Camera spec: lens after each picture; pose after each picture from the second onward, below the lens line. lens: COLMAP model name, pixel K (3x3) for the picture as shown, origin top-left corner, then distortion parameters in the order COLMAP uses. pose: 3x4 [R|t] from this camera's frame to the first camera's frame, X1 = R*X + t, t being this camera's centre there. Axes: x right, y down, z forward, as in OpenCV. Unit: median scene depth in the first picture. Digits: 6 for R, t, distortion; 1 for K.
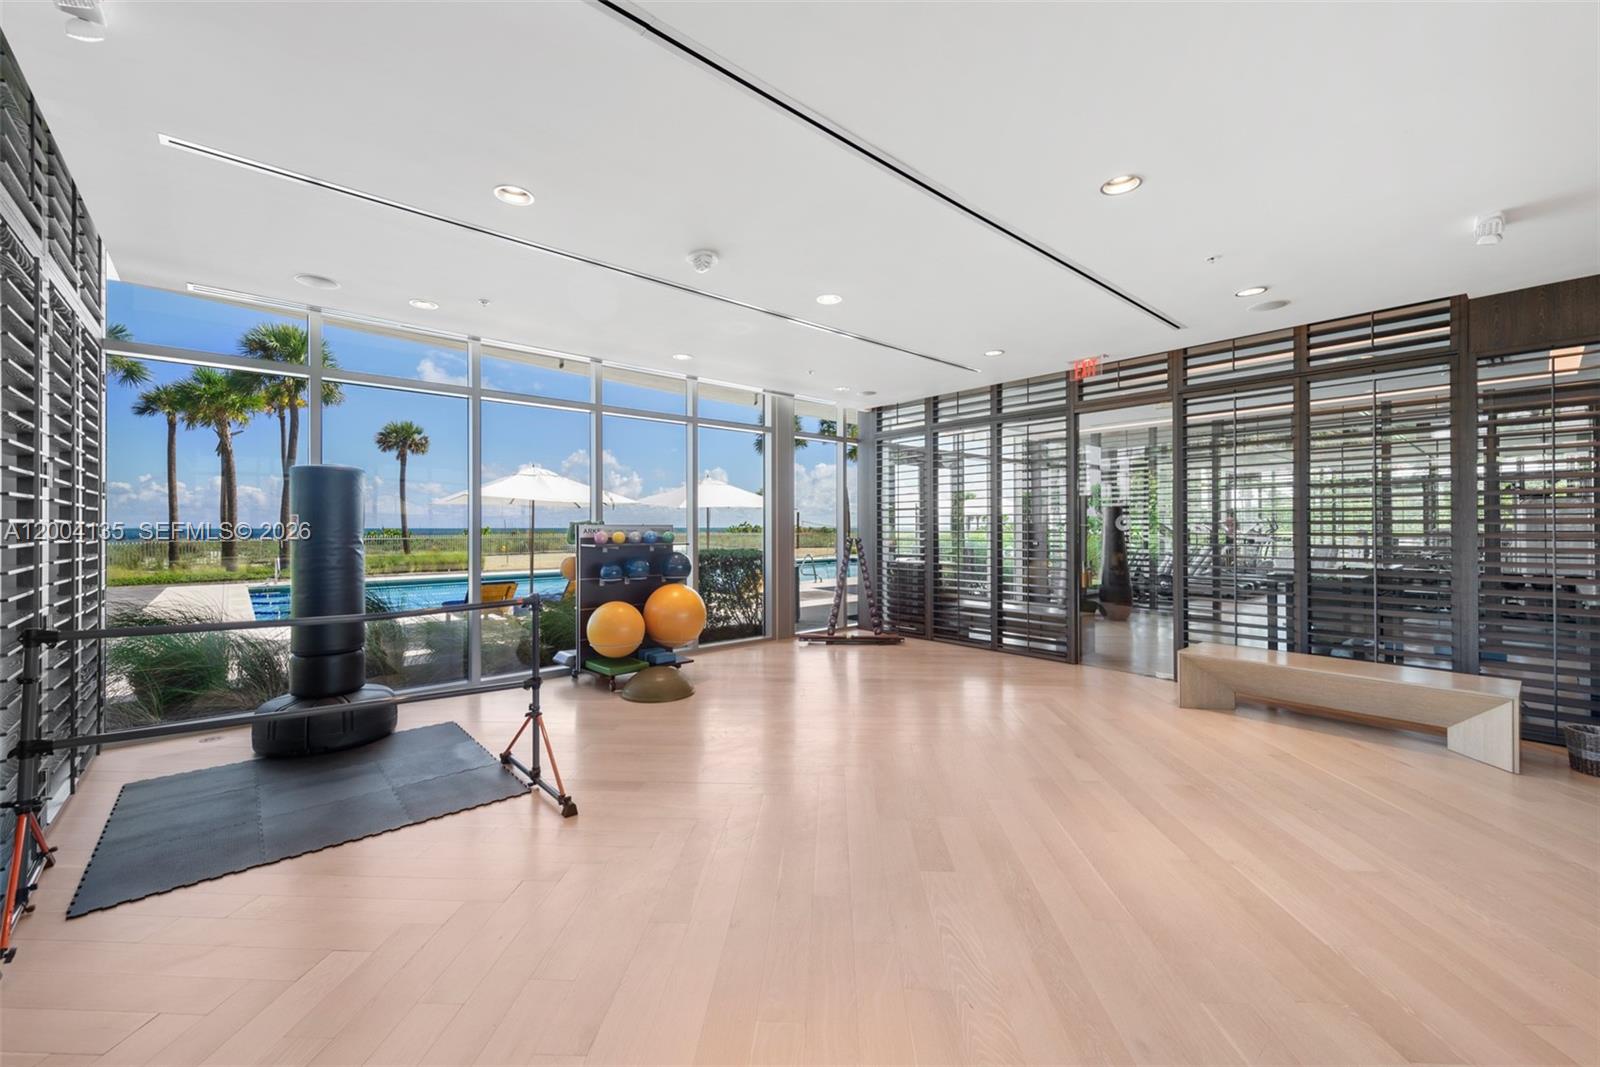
lens RADIAL K [[640.2, 0, 796.6], [0, 640.2, 527.1], [0, 0, 1]] dist [0.003581, -0.001625]
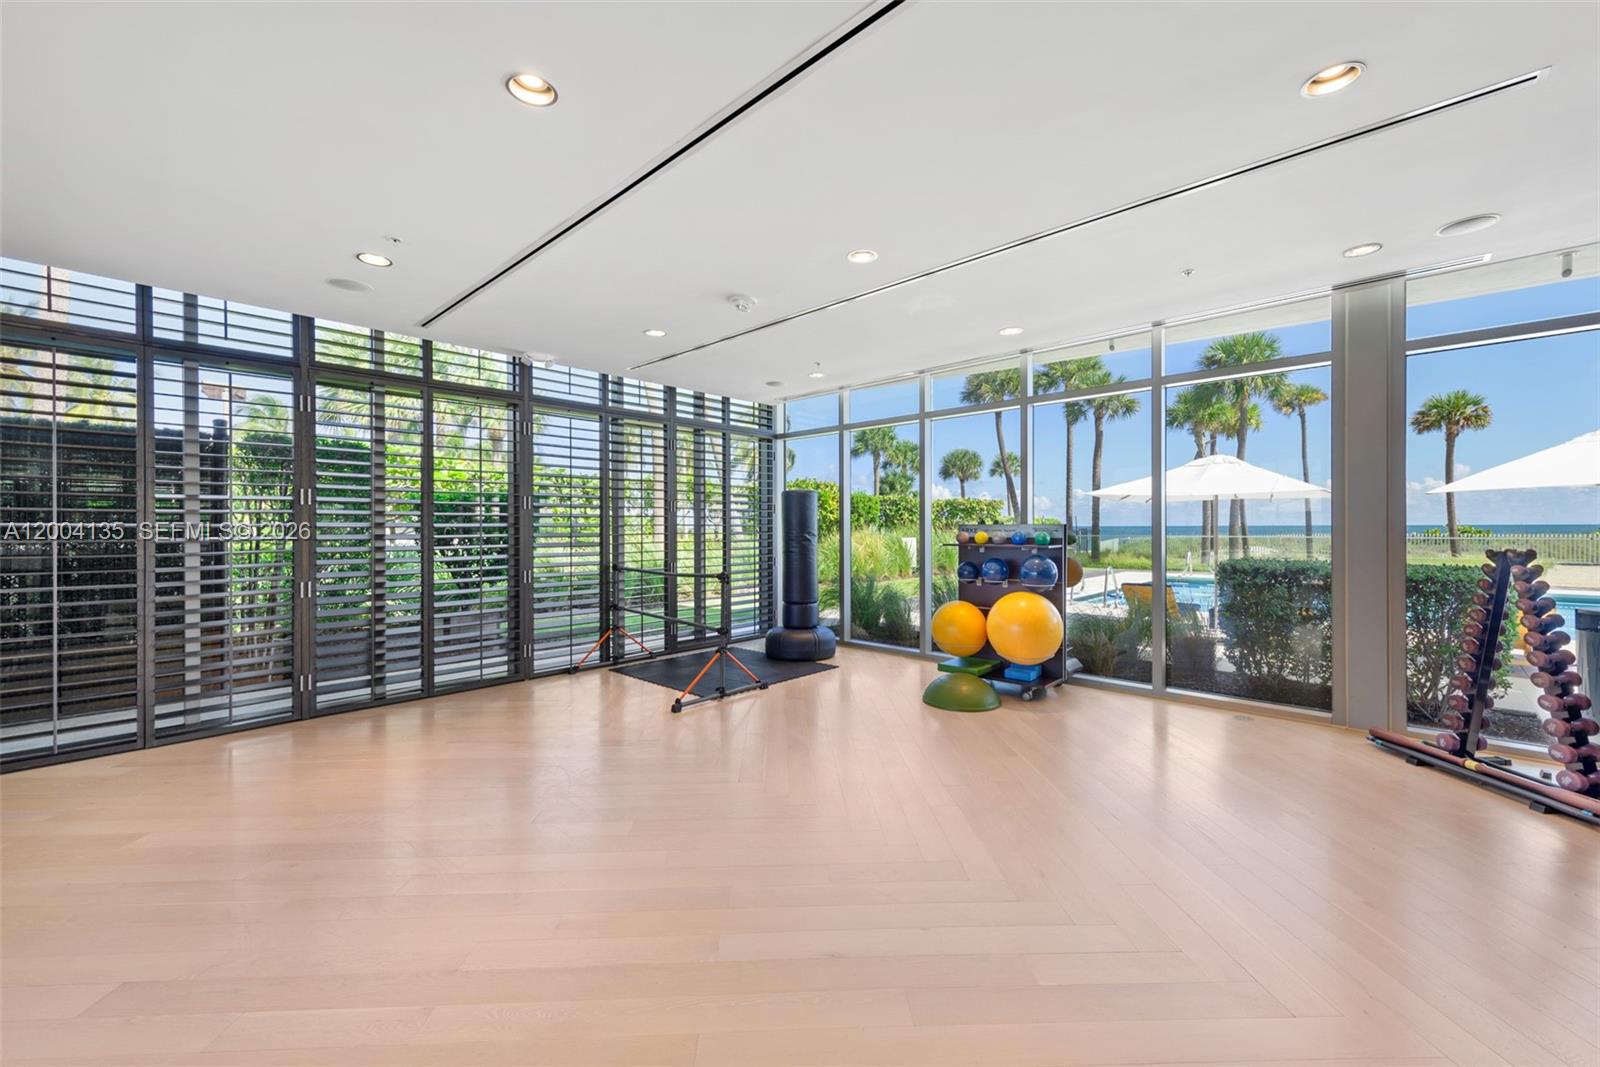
lens RADIAL K [[640.2, 0, 796.8], [0, 640.2, 533.8], [0, 0, 1]] dist [0.003581, -0.001625]
pose [[0.094224, 0.007875, -0.995520, 0.194774], [0.006859, 0.999940, 0.008560, 0.000276], [0.995527, -0.007635, 0.094164, 0.182950]]
